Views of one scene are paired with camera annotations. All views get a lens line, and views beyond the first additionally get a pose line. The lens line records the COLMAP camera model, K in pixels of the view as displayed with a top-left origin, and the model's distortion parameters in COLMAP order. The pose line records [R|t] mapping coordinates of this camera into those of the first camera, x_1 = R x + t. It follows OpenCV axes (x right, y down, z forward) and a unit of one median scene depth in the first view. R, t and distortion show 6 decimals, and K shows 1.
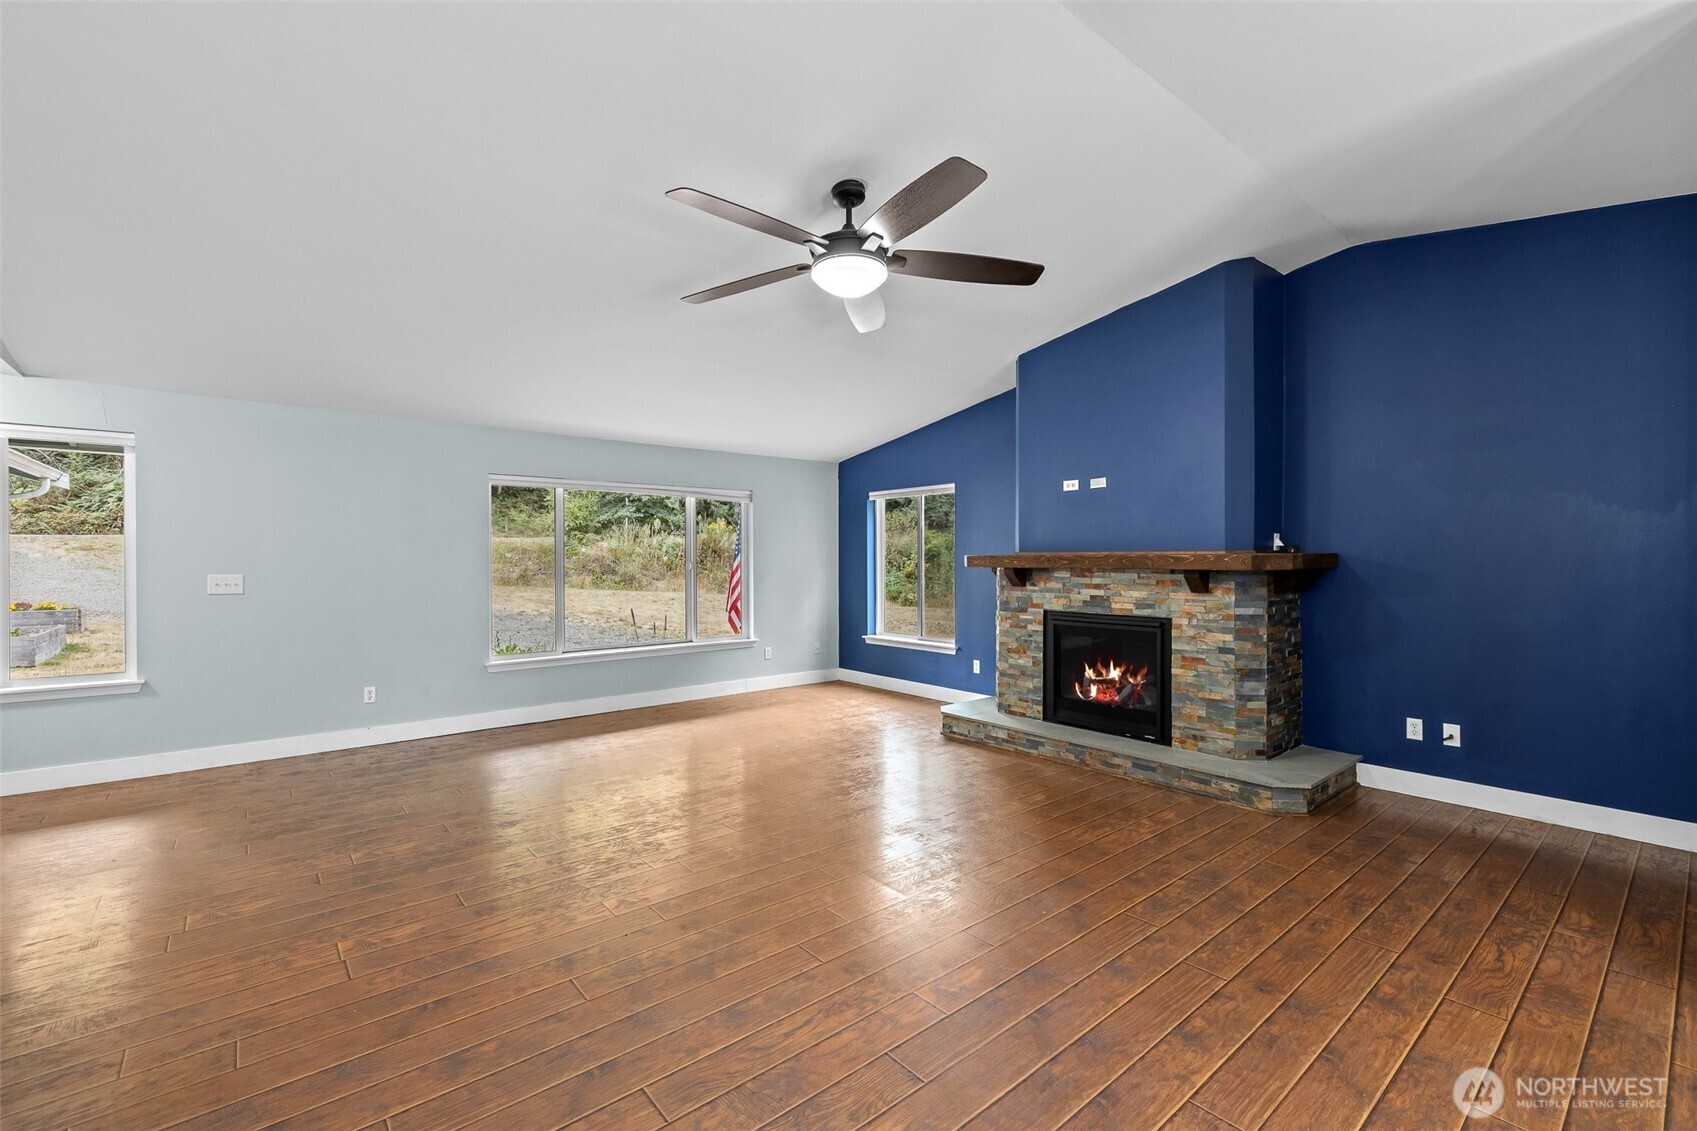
lens RADIAL K [[714.8, 0, 849.0], [0, 714.8, 561.2], [0, 0, 1]] dist [0.001168, 0.000245]
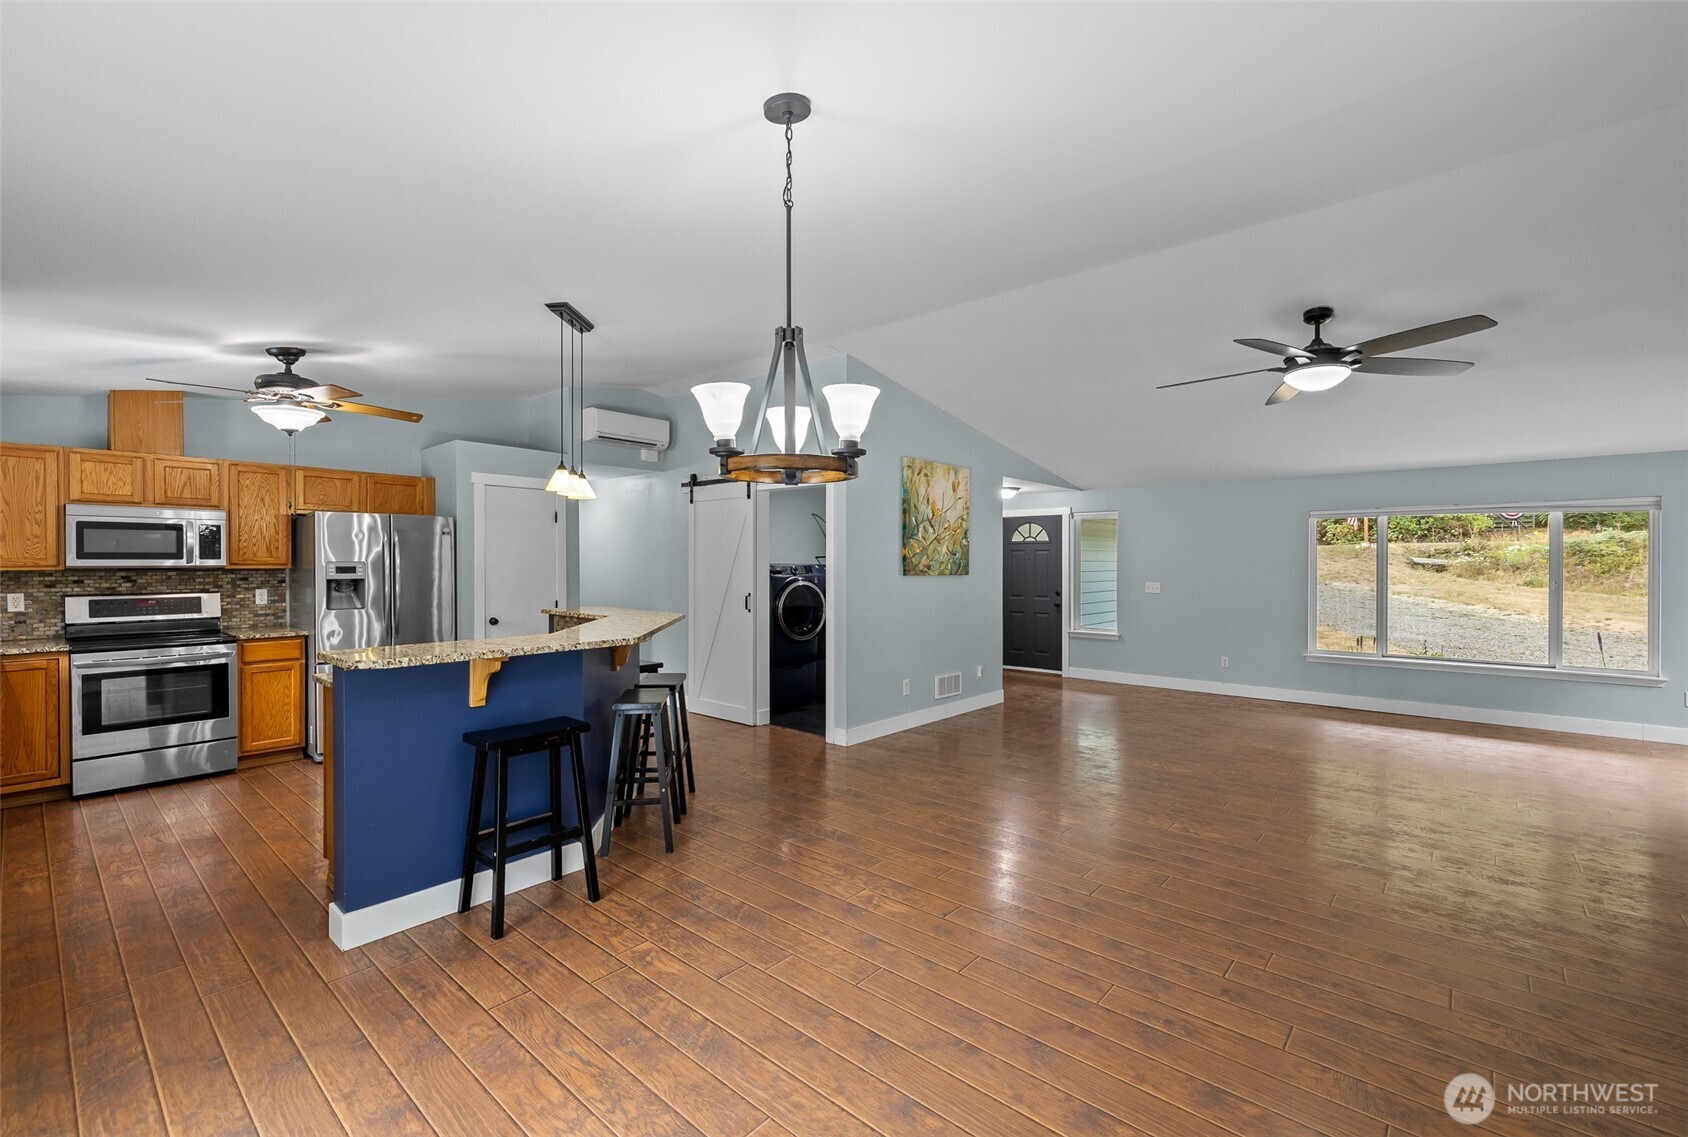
lens RADIAL K [[721.3, 0, 846.9], [0, 721.3, 566.0], [0, 0, 1]] dist [-0.001791, 0.000088]
pose [[0.153646, 0.007194, -0.988100, 0.874969], [-0.005886, 0.999962, 0.006365, -0.031553], [0.988108, 0.004838, 0.153682, -0.059350]]
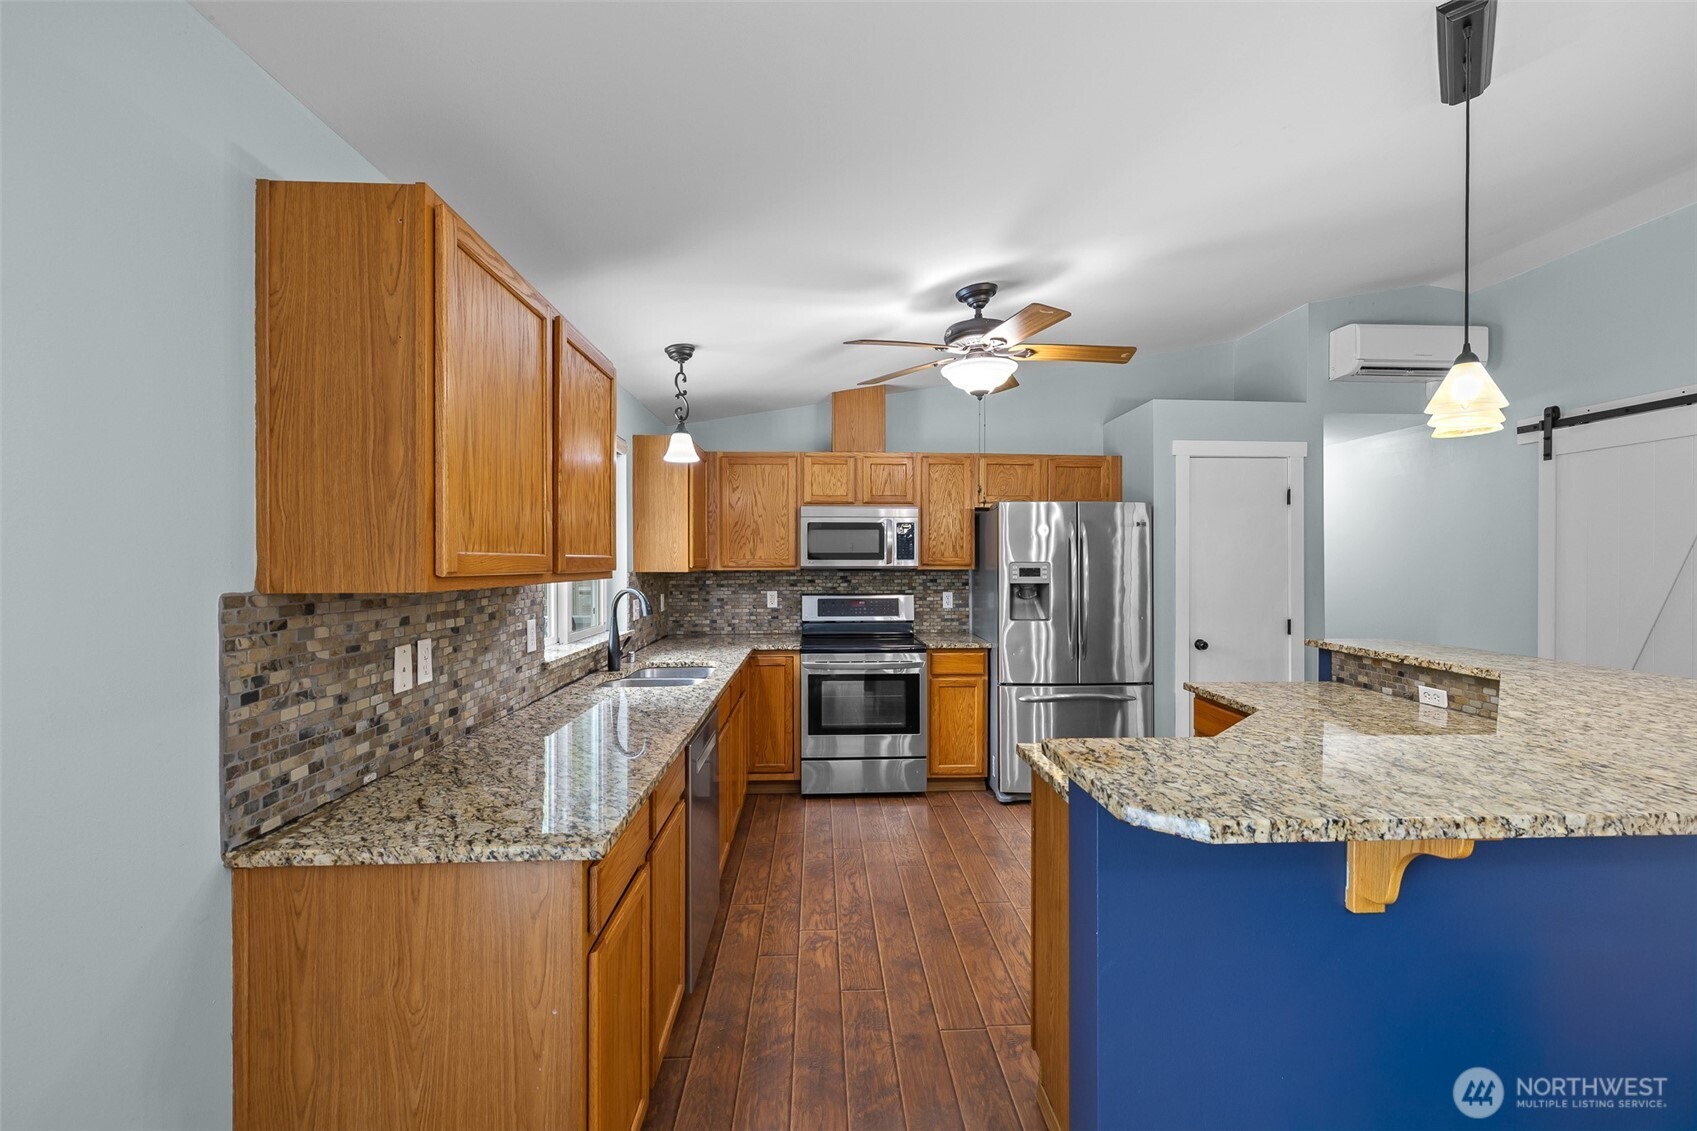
lens RADIAL K [[714.8, 0, 850.9], [0, 714.8, 564.4], [0, 0, 1]] dist [0.001168, 0.000245]
pose [[-0.611477, 0.004213, -0.791251, 0.482065], [-0.003603, 0.999961, 0.008108, -0.030293], [0.791254, 0.007809, -0.611438, -0.295600]]
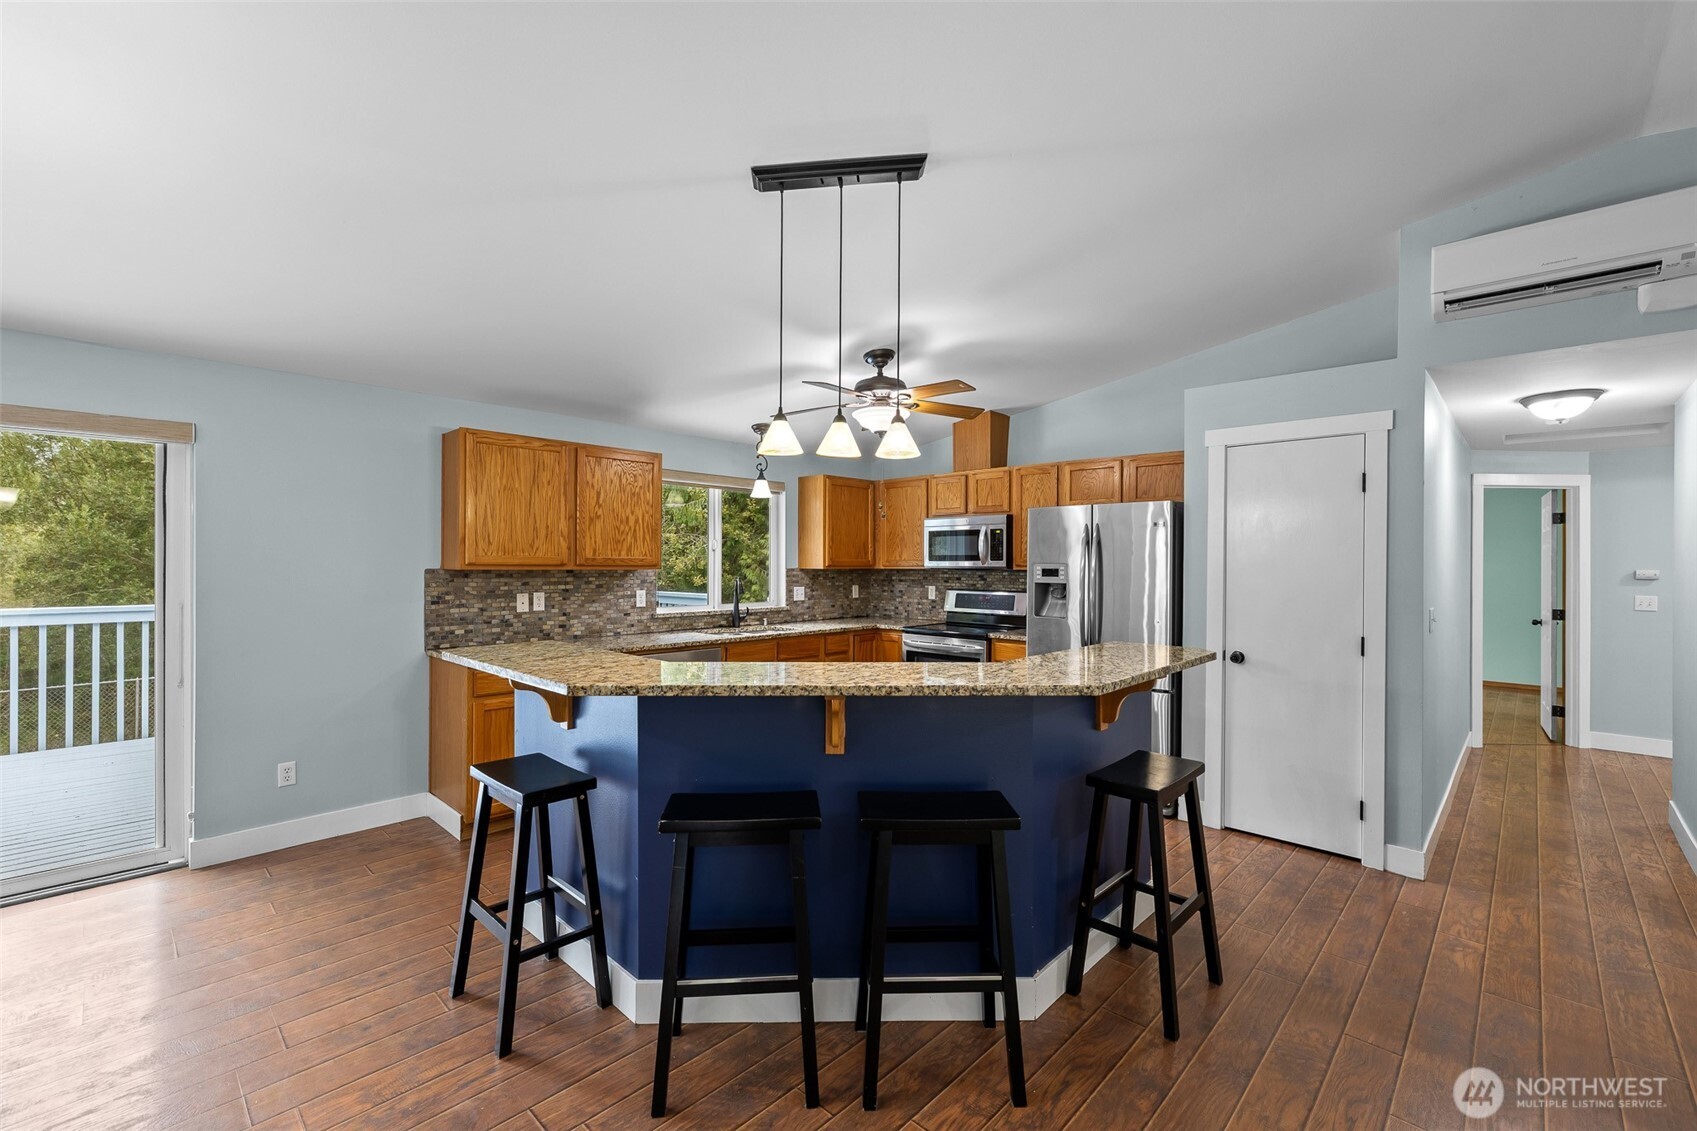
lens RADIAL K [[714.8, 0, 851.6], [0, 714.8, 571.3], [0, 0, 1]] dist [0.001168, 0.000245]
pose [[-0.993452, -0.003780, -0.114191, -0.025947], [-0.005831, 0.999828, 0.017632, -0.031345], [0.114104, 0.018183, -0.993302, 0.300777]]
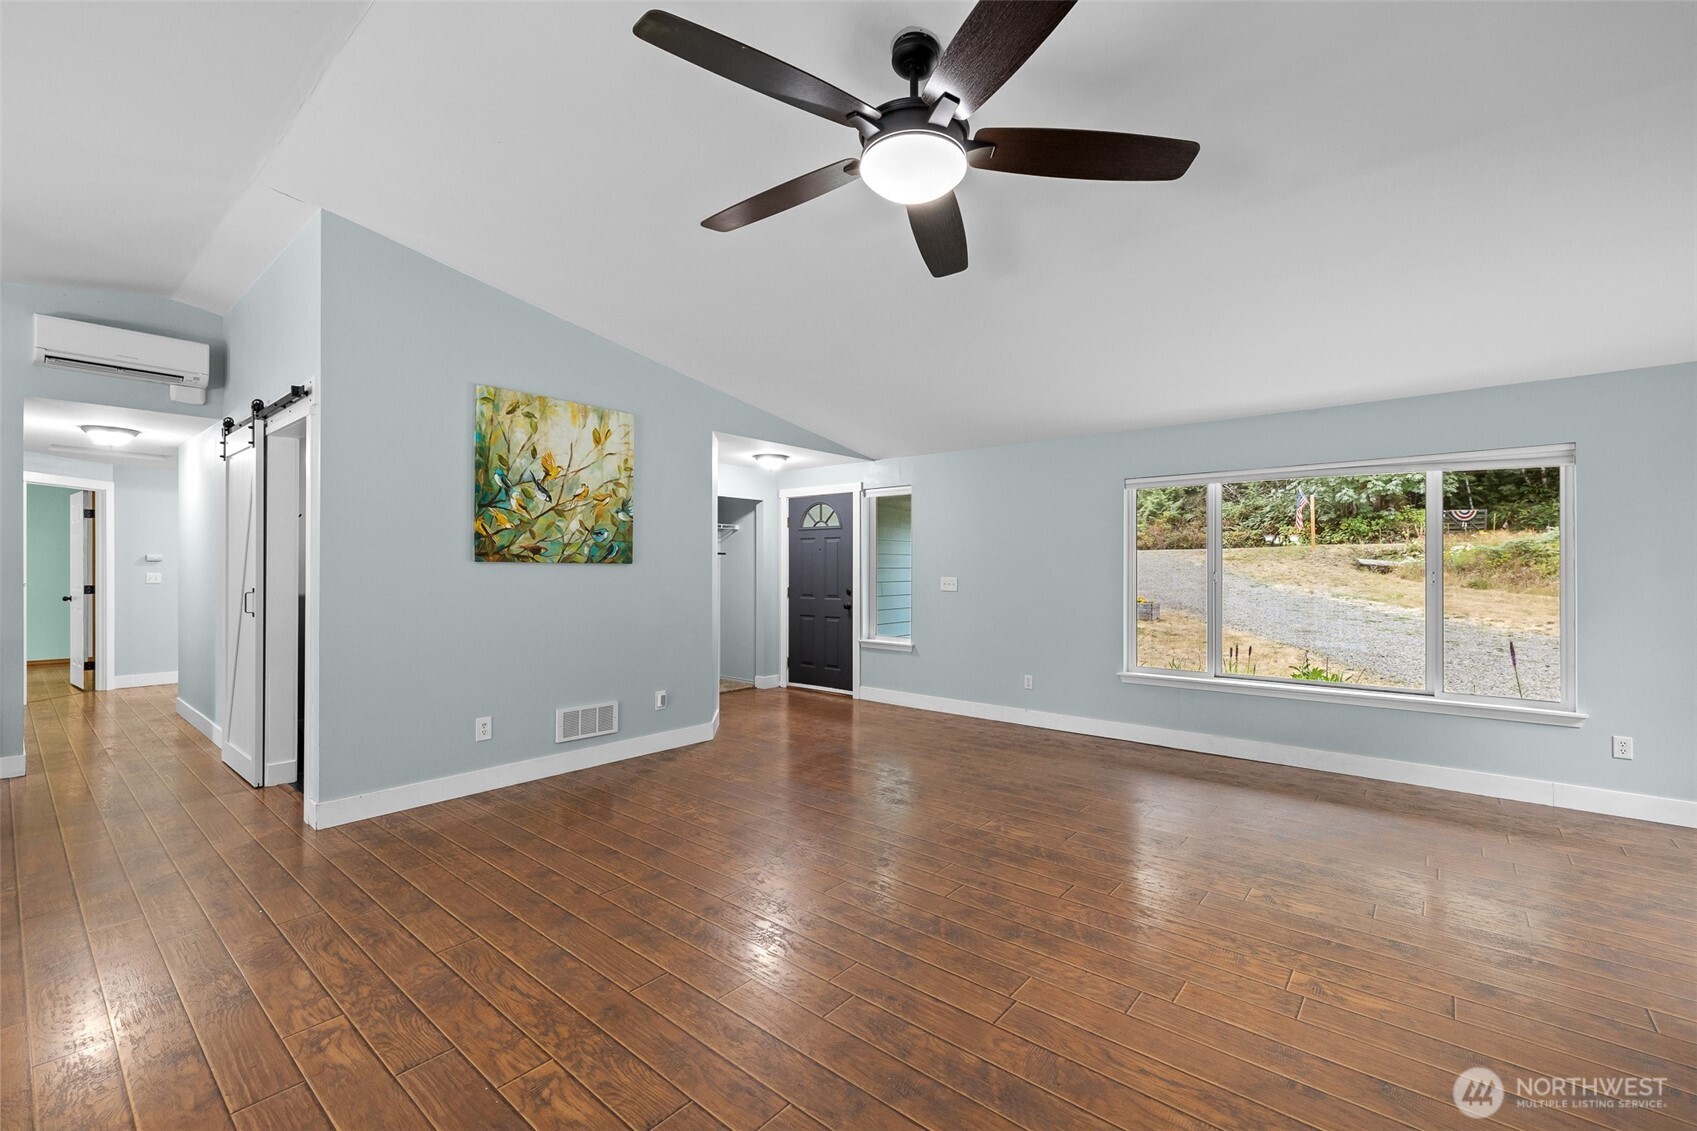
lens RADIAL K [[714.8, 0, 849.9], [0, 714.8, 561.3], [0, 0, 1]] dist [0.001168, 0.000245]
pose [[0.181413, -0.005533, -0.983391, 0.500380], [-0.006211, 0.999958, -0.006772, -0.001380], [0.983387, 0.007337, 0.181371, 0.586704]]
